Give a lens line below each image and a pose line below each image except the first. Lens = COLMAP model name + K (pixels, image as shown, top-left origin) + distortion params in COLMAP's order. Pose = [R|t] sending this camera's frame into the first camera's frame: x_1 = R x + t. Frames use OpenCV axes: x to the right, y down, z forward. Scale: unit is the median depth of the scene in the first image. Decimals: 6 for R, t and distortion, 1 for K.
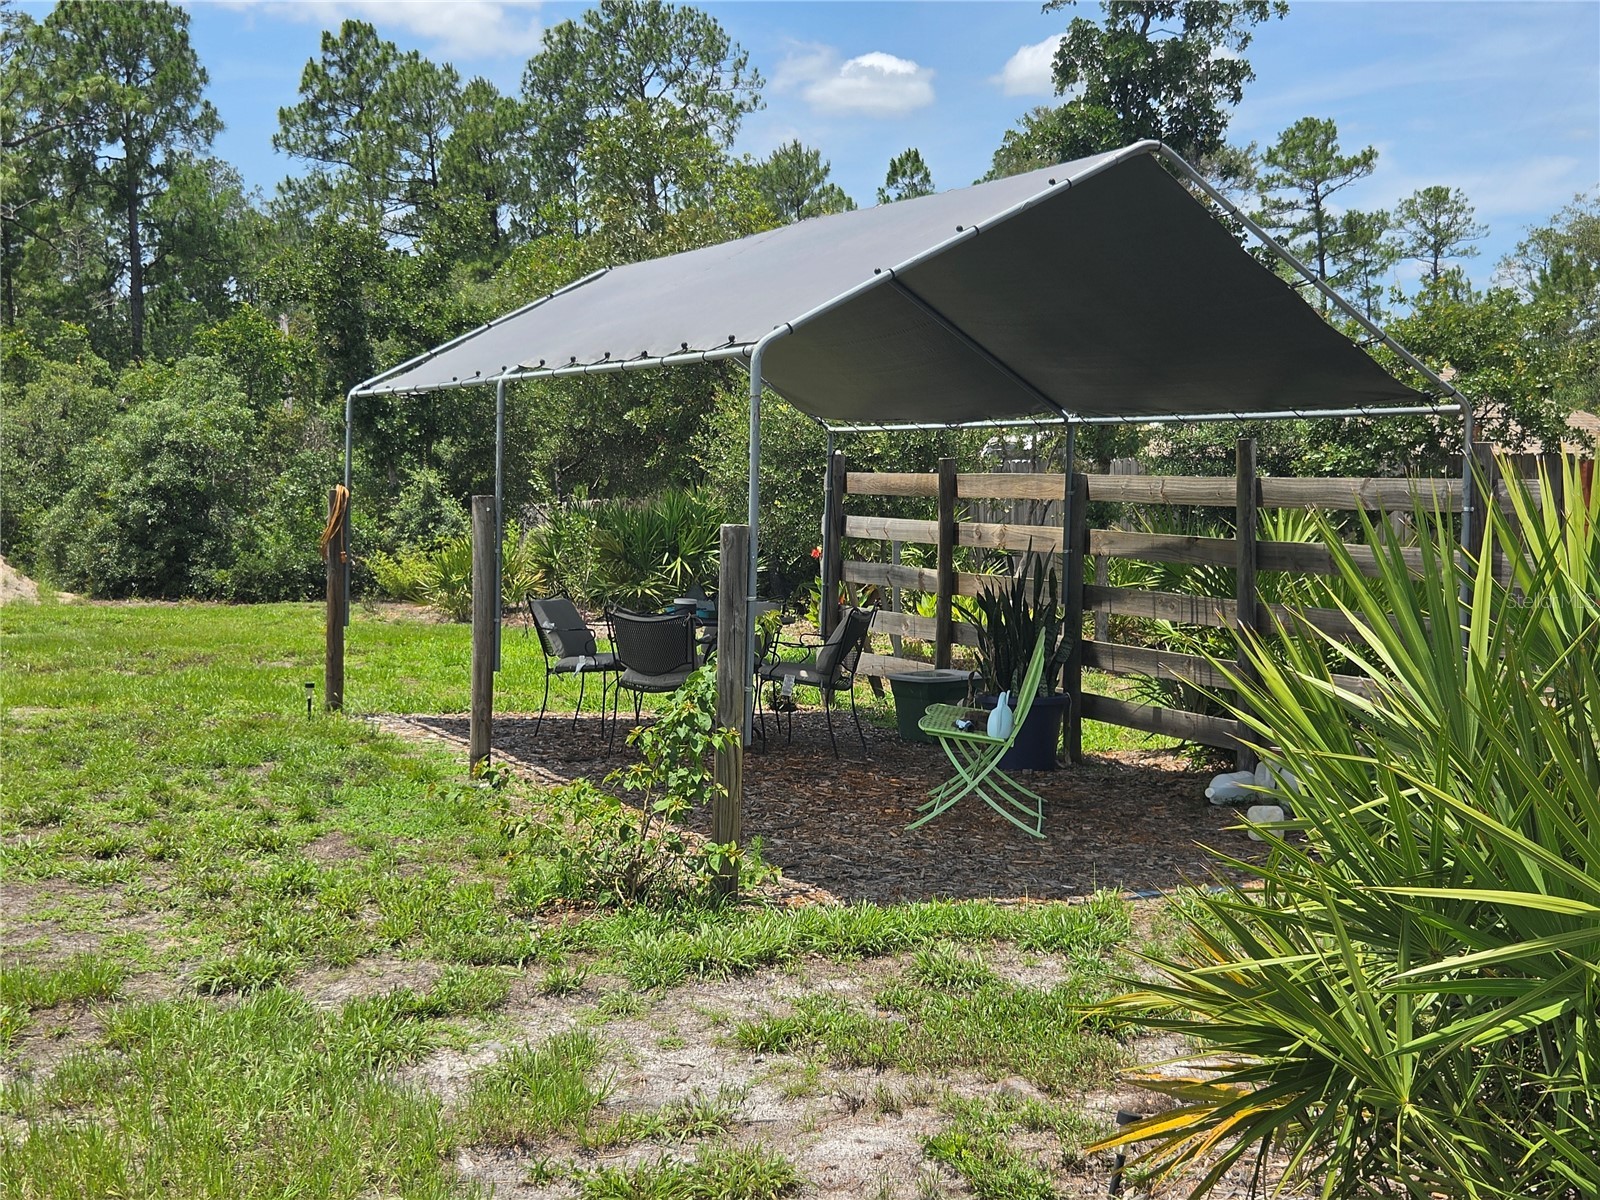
lens RADIAL K [[2204.5, 0, 800.0], [0, 2204.5, 600.0], [0, 0, 1]] dist [0.026944, 0.068810]
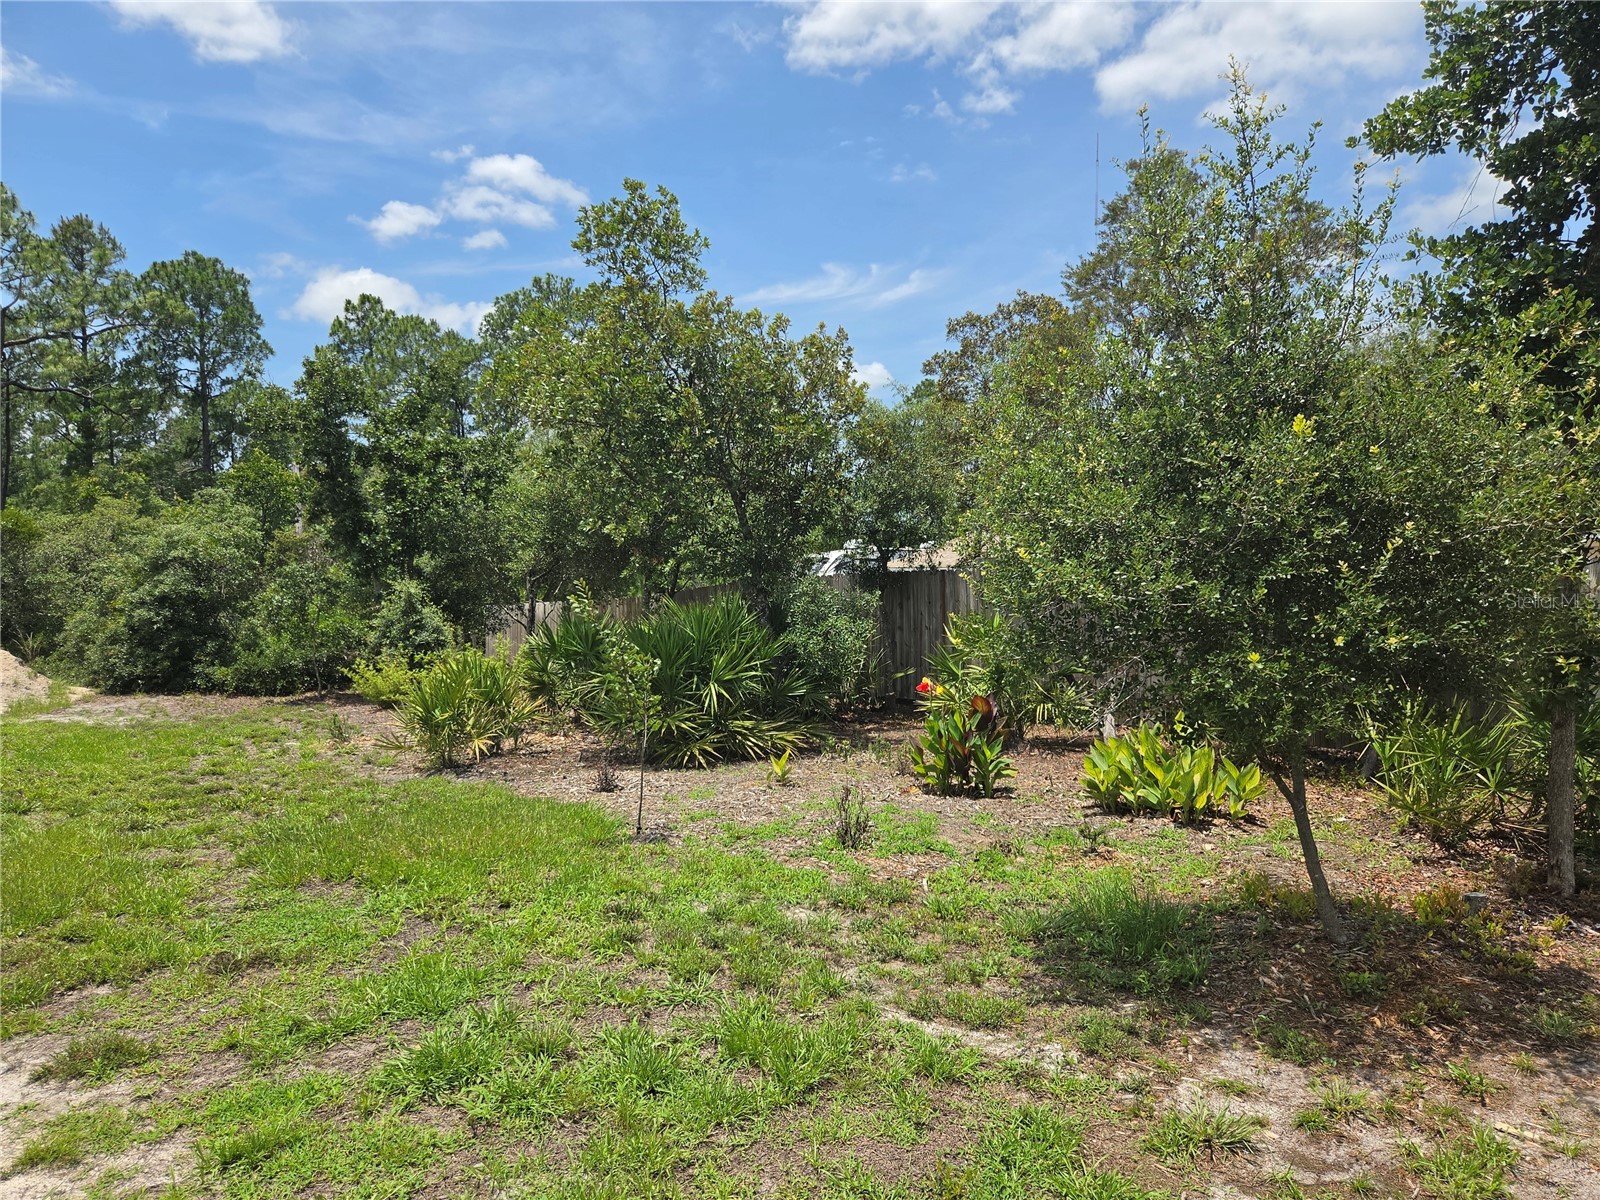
lens RADIAL K [[1061.4, 0, 800.0], [0, 1061.4, 600.0], [0, 0, 1]] dist [0.067943, -0.039300]
pose [[0.985267, -0.011799, 0.170617, -0.059458], [0.017694, 0.999296, -0.033075, -0.024762], [-0.170106, 0.035606, 0.984782, 0.387585]]
